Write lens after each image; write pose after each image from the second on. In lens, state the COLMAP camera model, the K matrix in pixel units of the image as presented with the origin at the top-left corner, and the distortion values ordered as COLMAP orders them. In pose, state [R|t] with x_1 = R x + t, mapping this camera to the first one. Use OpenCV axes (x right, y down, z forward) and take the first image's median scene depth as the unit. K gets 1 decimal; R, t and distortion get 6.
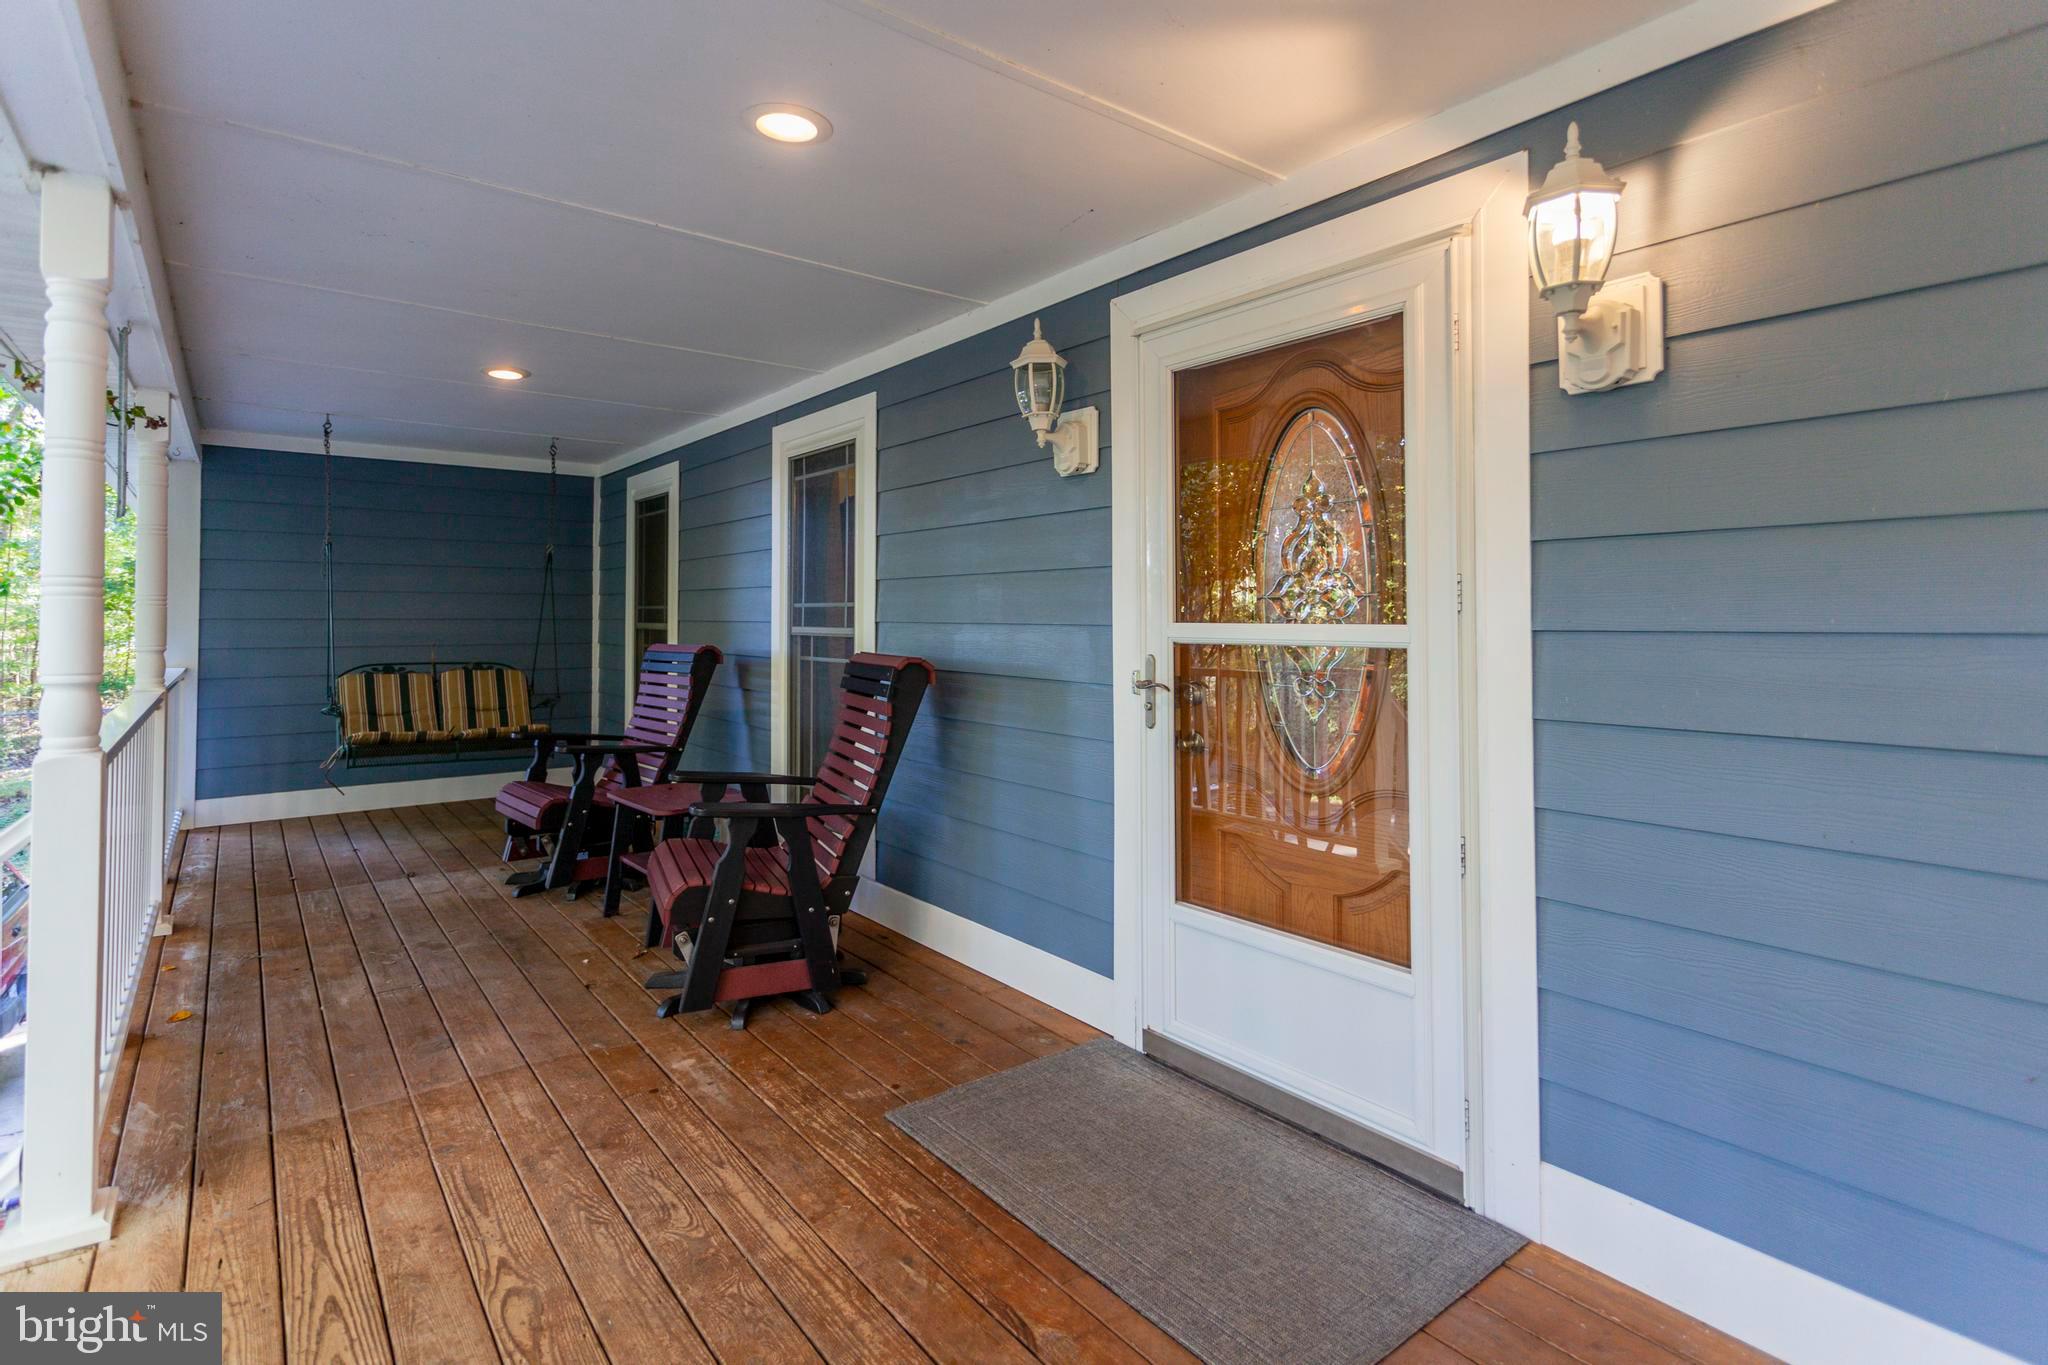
lens RADIAL K [[1008.1, 0, 1030.6], [0, 1008.1, 631.0], [0, 0, 1]] dist [0.006529, -0.002128]
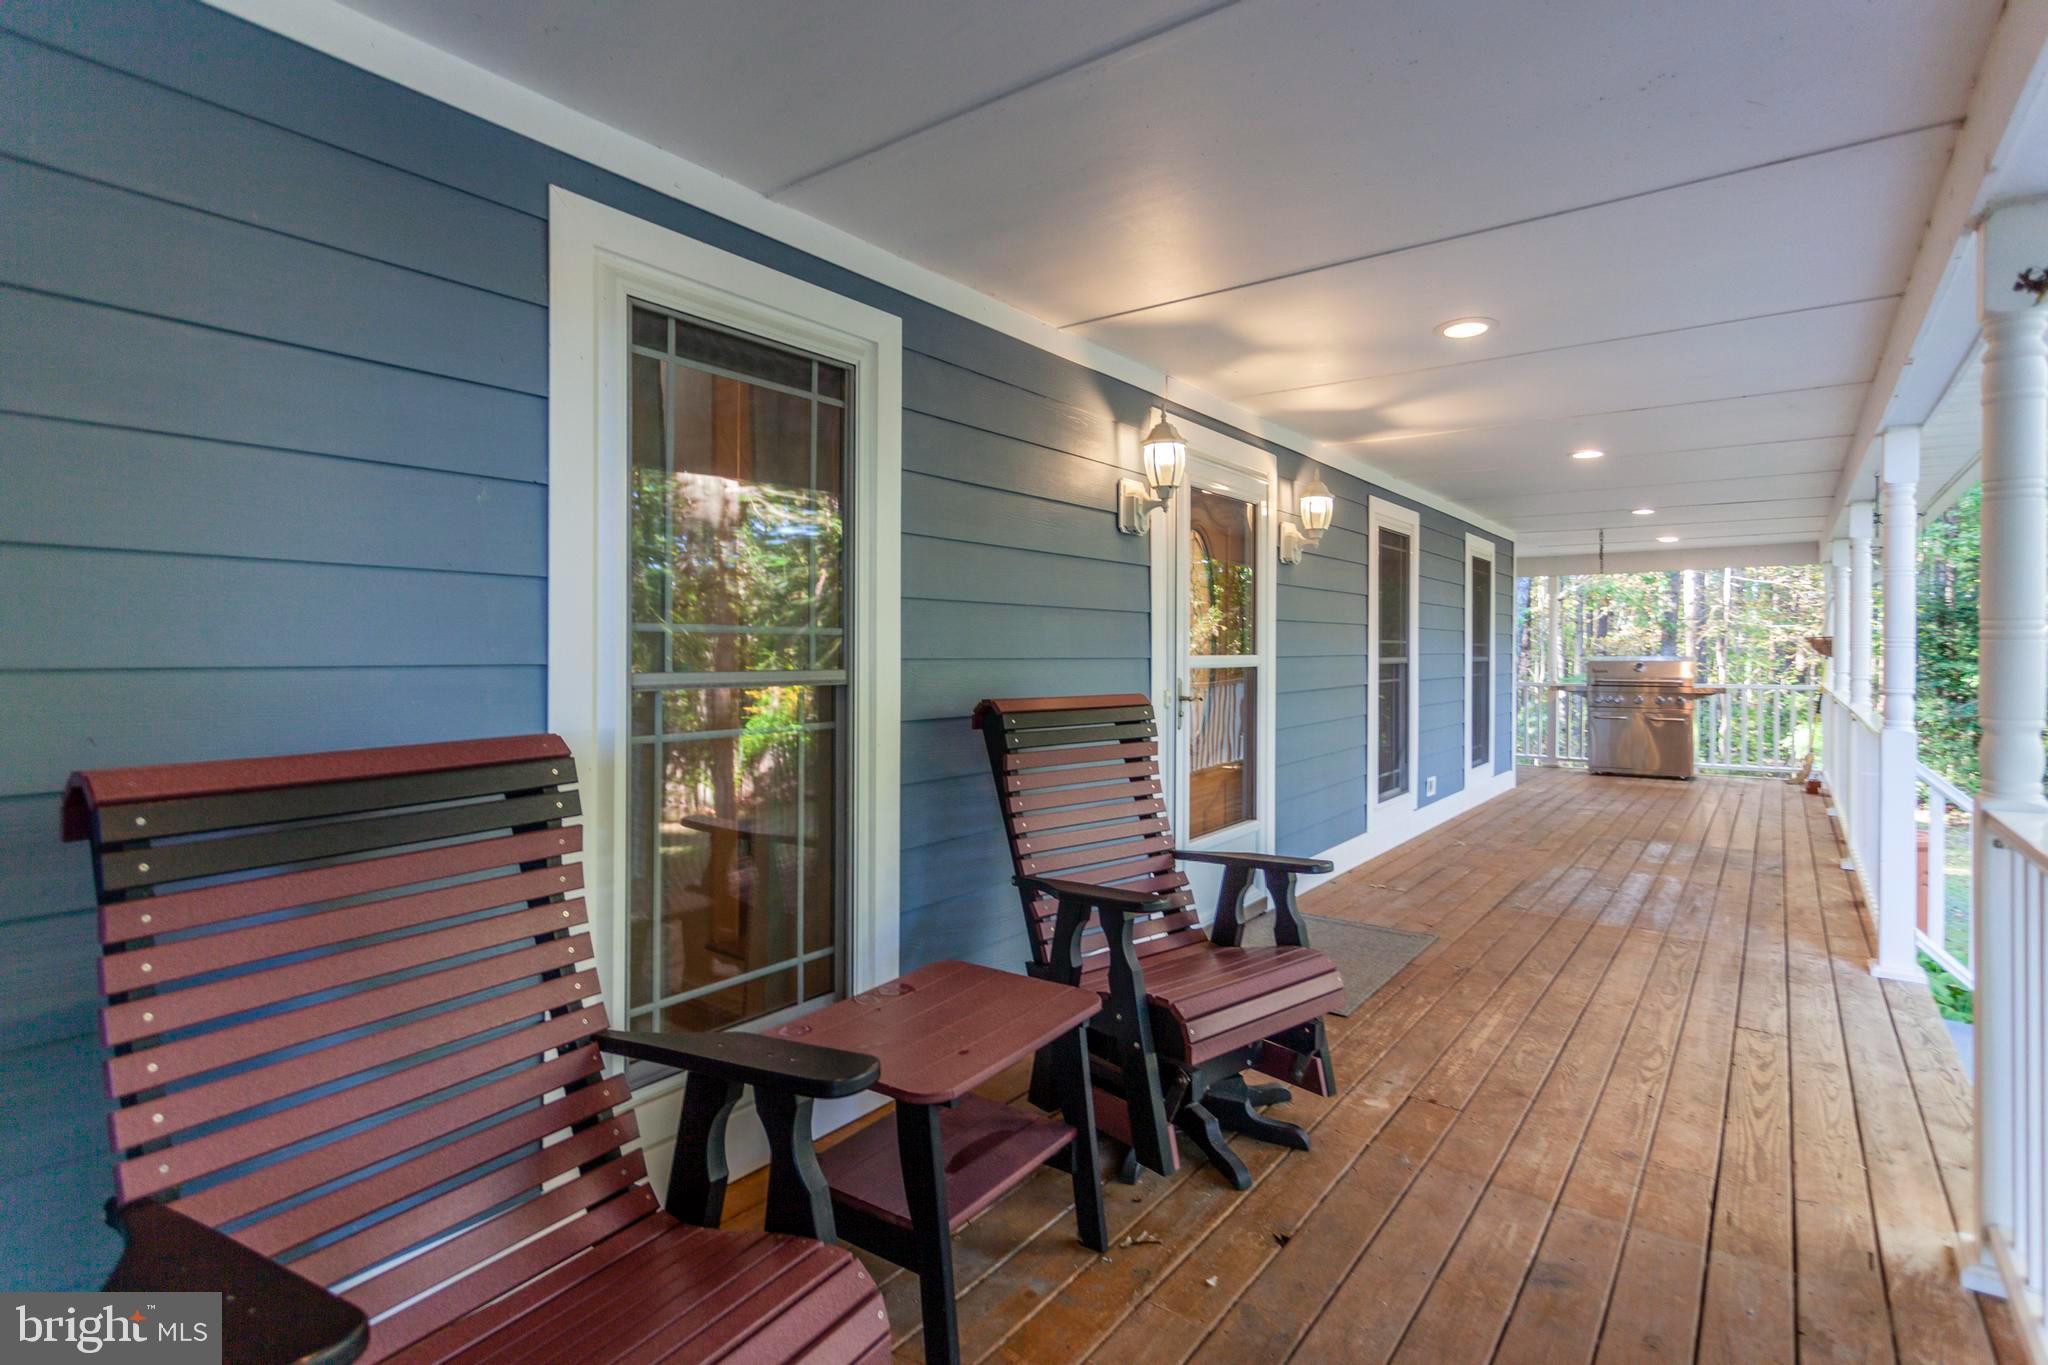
lens RADIAL K [[1008.1, 0, 1021.1], [0, 1008.1, 652.6], [0, 0, 1]] dist [0.006529, -0.002128]
pose [[-0.259327, -0.011351, 0.965723, -1.620833], [0.004286, 0.999908, 0.012904, -0.038127], [-0.965780, 0.007485, -0.259254, 2.139446]]
